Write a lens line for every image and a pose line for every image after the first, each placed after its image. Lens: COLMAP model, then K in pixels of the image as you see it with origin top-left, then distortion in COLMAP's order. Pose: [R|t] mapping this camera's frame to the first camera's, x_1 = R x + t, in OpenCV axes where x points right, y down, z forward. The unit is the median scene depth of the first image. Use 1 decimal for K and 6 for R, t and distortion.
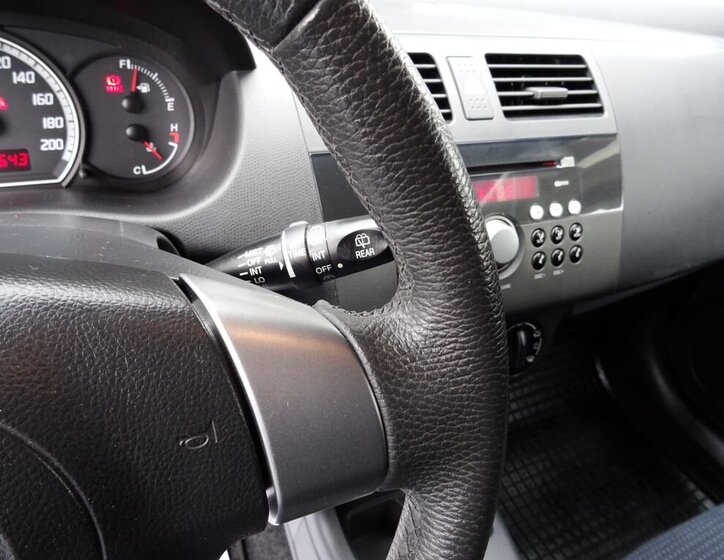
lens RADIAL K [[559.3, 0, 370.6], [0, 559.3, 282.9], [0, 0, 1]] dist [-0.009425, -0.000717]
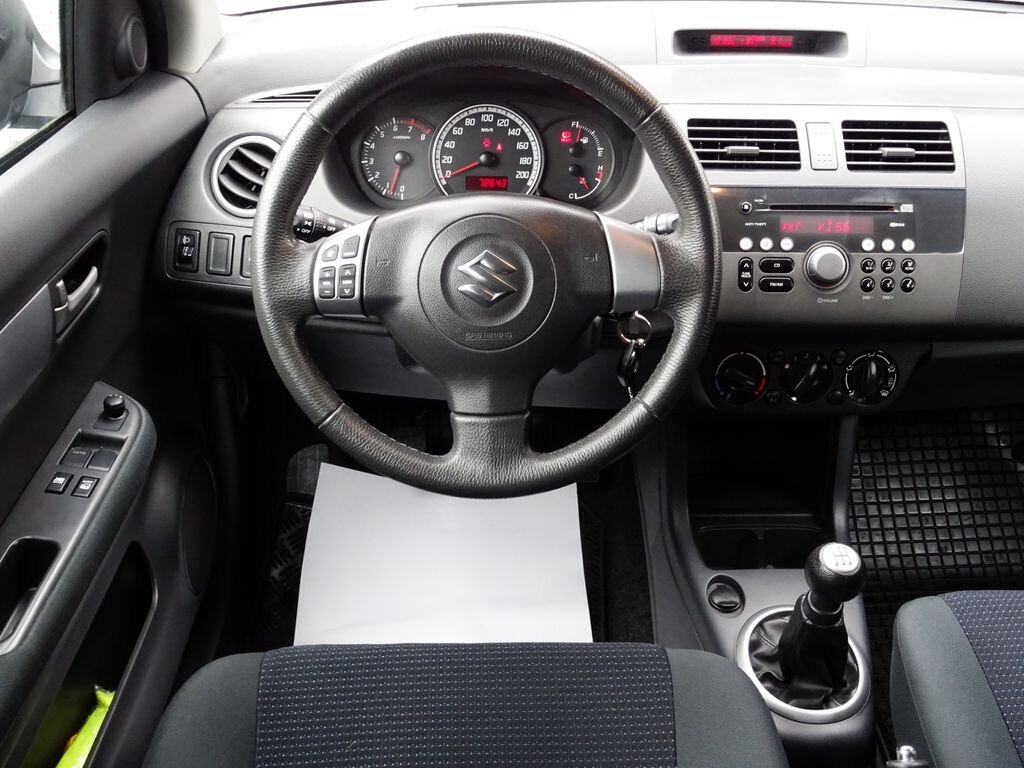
lens RADIAL K [[1062.6, 0, 519.0], [0, 1062.6, 381.0], [0, 0, 1]] dist [-0.003318, -0.006538]
pose [[0.916547, 0.109387, -0.384677, 0.576459], [-0.154486, 0.984045, -0.088260, 0.543875], [0.368885, 0.140322, 0.918822, -1.534552]]
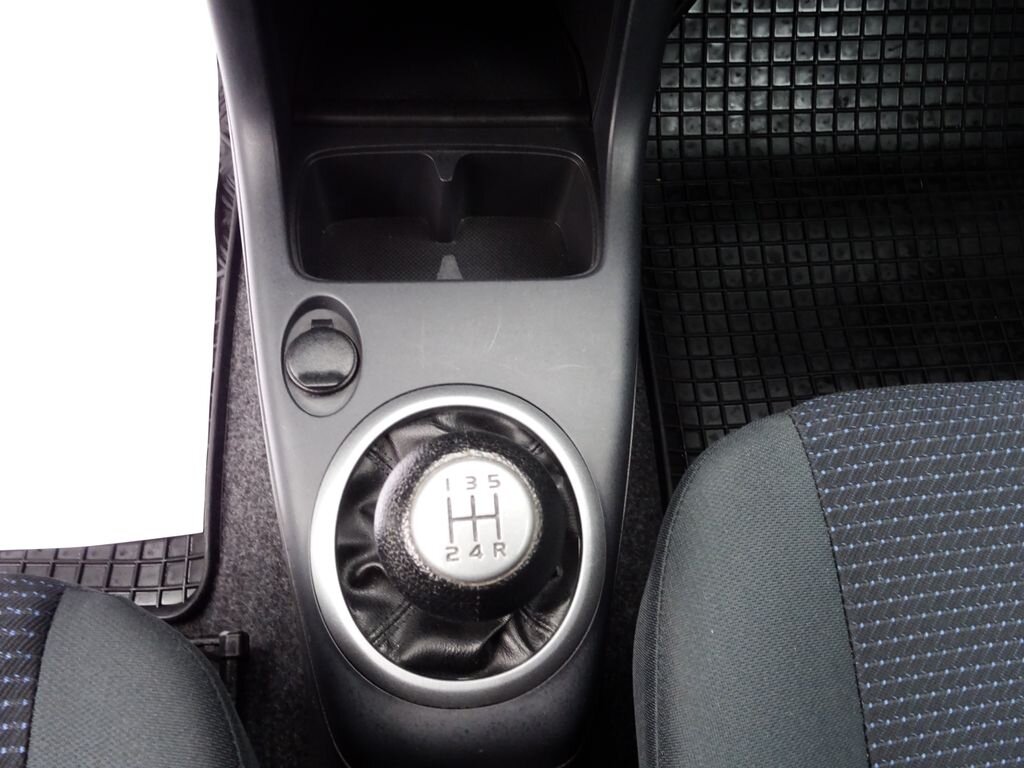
lens RADIAL K [[933.4, 0, 512.0], [0, 933.4, 384.0], [0, 0, 1]] dist [0.000846, -0.011777]
pose [[0.931967, 0.308515, -0.190408, 0.481435], [-0.183822, 0.854807, 0.485299, 0.242958], [0.312484, -0.417282, 0.853364, 0.423111]]
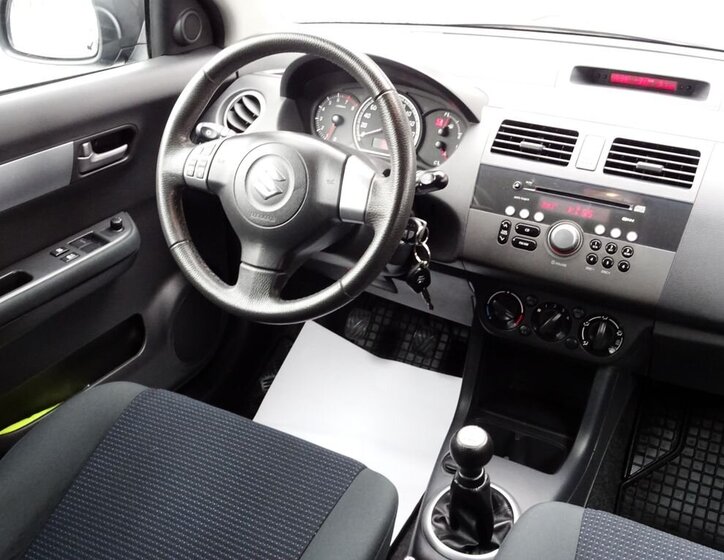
lens RADIAL K [[800.3, 0, 362.0], [0, 800.3, 280.0], [0, 0, 1]] dist [0.009217, 0.008745]
pose [[0.610252, 0.273880, -0.743359, 1.802596], [-0.426160, 0.904495, -0.016602, 0.370873], [0.667817, 0.326921, 0.668687, -1.061930]]
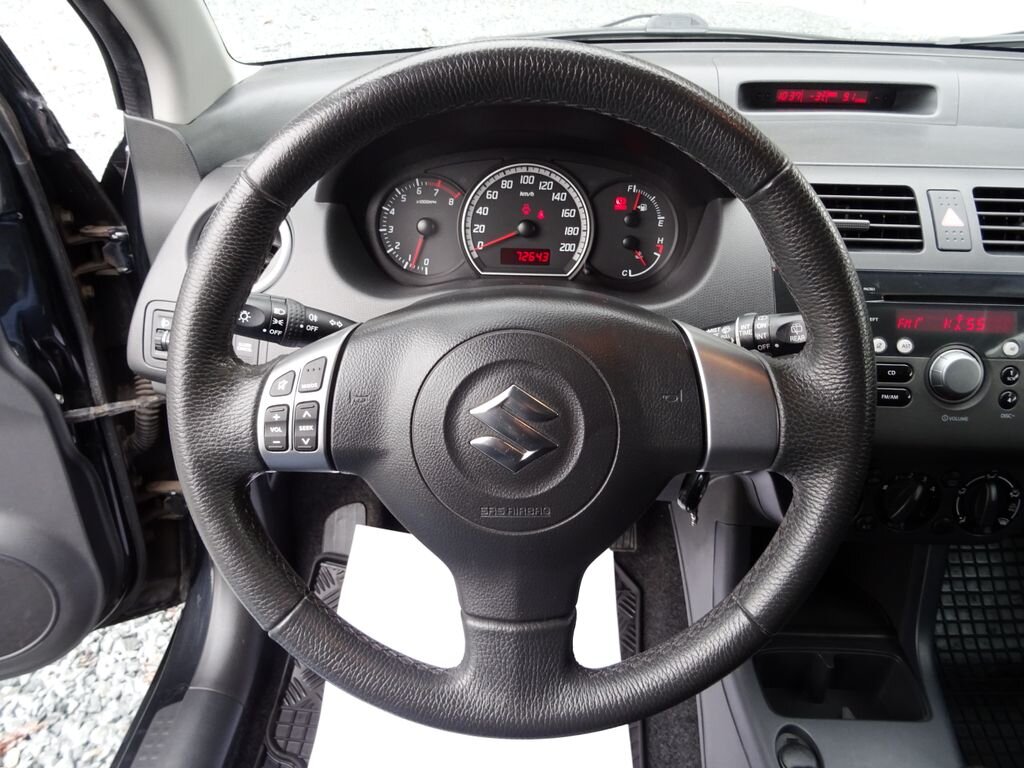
lens RADIAL K [[766.5, 0, 514.0], [0, 766.5, 381.0], [0, 0, 1]] dist [-0.000339, -0.005396]
pose [[0.891568, 0.137467, -0.431520, 0.121548], [-0.180998, 0.981573, -0.061268, 0.180002], [0.415147, 0.132728, 0.900020, -0.585945]]
